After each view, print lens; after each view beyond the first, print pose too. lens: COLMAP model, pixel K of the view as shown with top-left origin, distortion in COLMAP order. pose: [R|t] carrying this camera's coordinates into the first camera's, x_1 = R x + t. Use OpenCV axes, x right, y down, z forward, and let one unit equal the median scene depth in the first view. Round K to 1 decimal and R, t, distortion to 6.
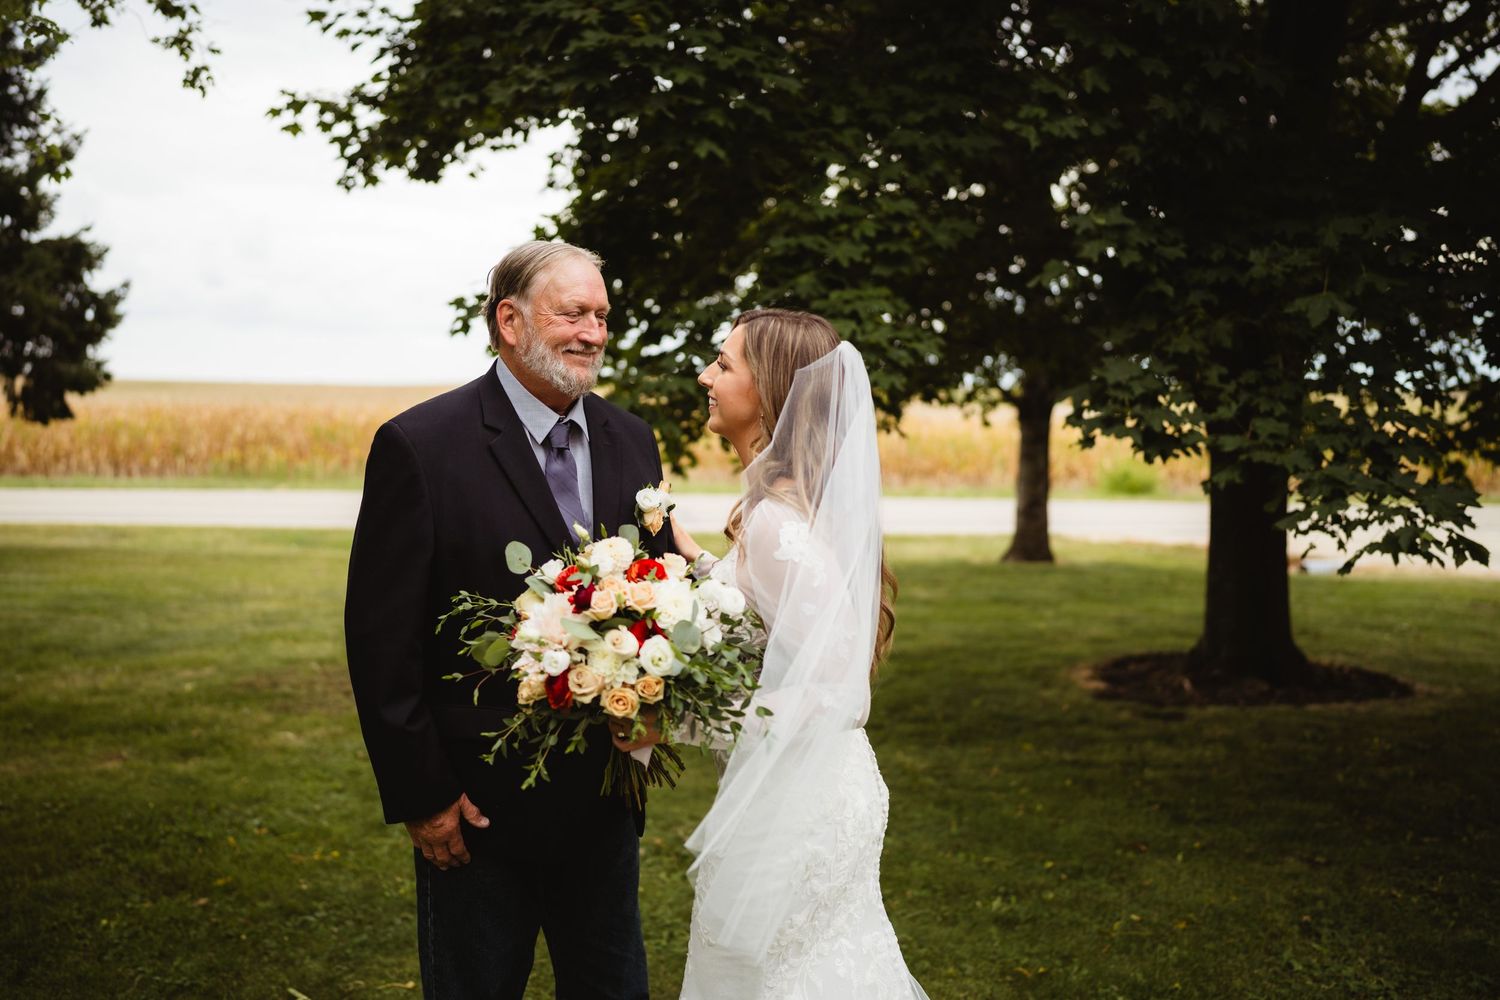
lens RADIAL K [[1600.0, 0, 752.1], [0, 1600.0, 550.8], [0, 0, 1]] dist [-0.171044, 0.865376]
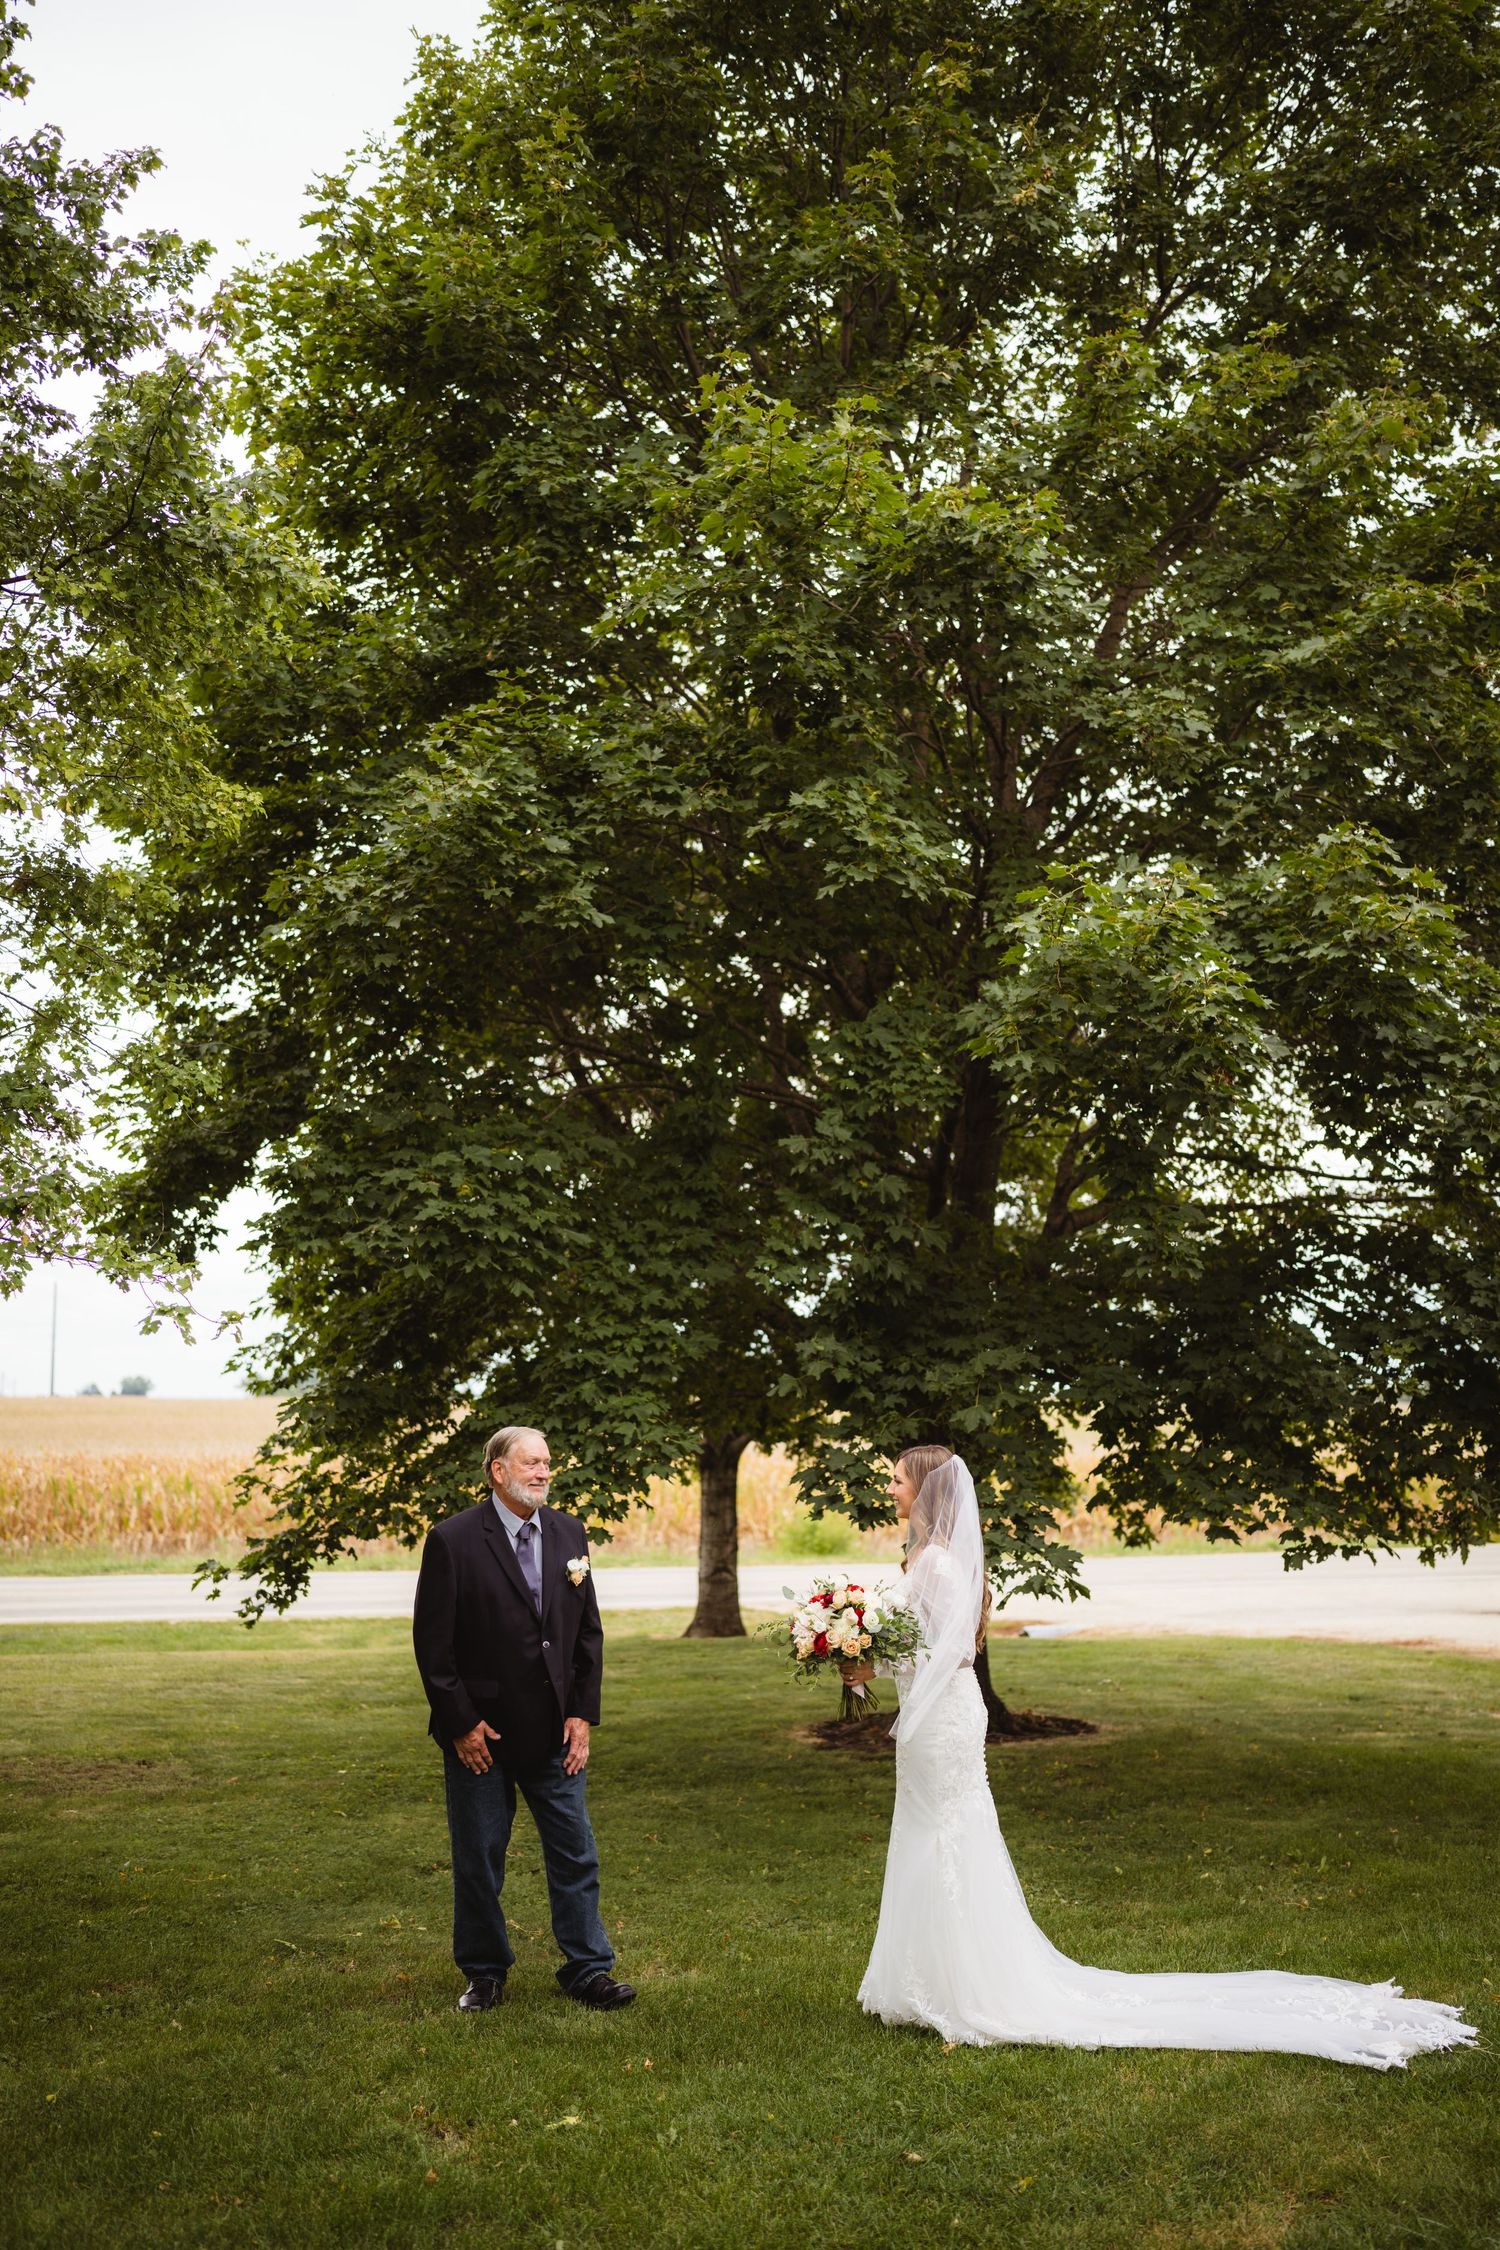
lens RADIAL K [[2236.3, 0, 699.8], [0, 2236.3, 1121.3], [0, 0, 1]] dist [-0.014763, 0.005008]
pose [[0.983451, 0.014063, 0.180629, -0.212831], [0.026600, 0.974972, -0.220733, 0.019067], [-0.179212, 0.221885, 0.958462, -0.795626]]
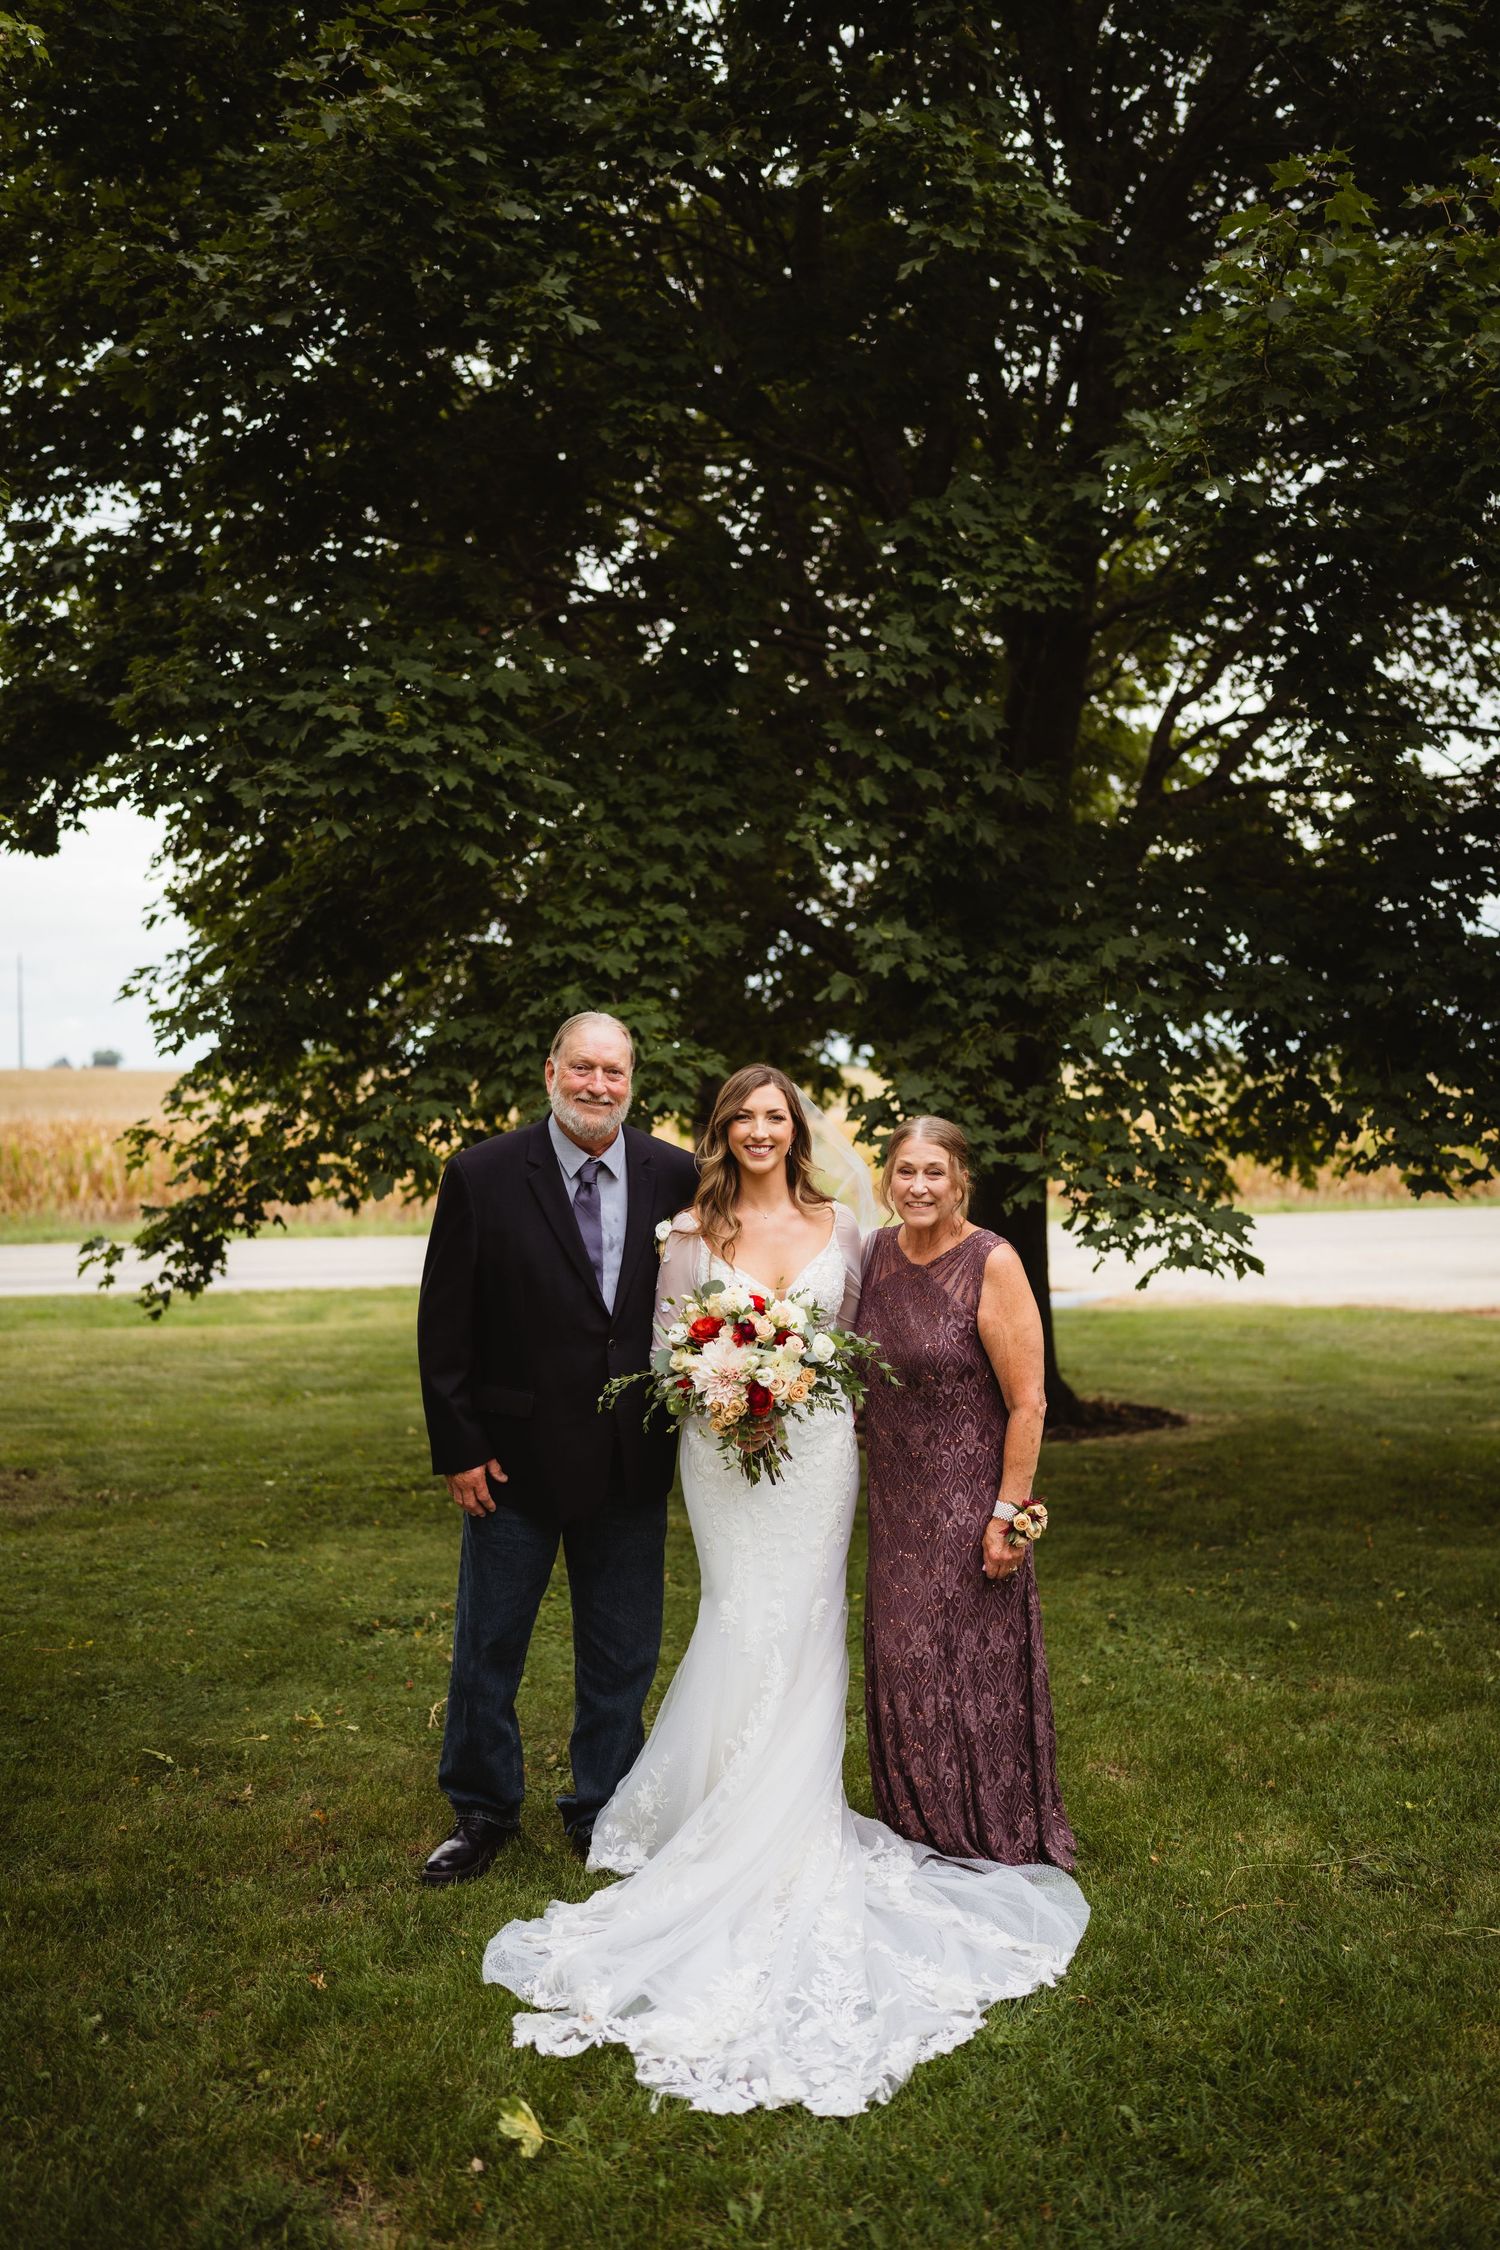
lens RADIAL K [[2273.2, 0, 750.3], [0, 2273.2, 1243.1], [0, 0, 1]] dist [-0.019566, -0.003740]
pose [[0.976867, -0.027005, 0.212136, -0.158794], [0.032065, 0.999277, -0.020446, 0.008218], [-0.211430, 0.026775, 0.977026, -0.336774]]
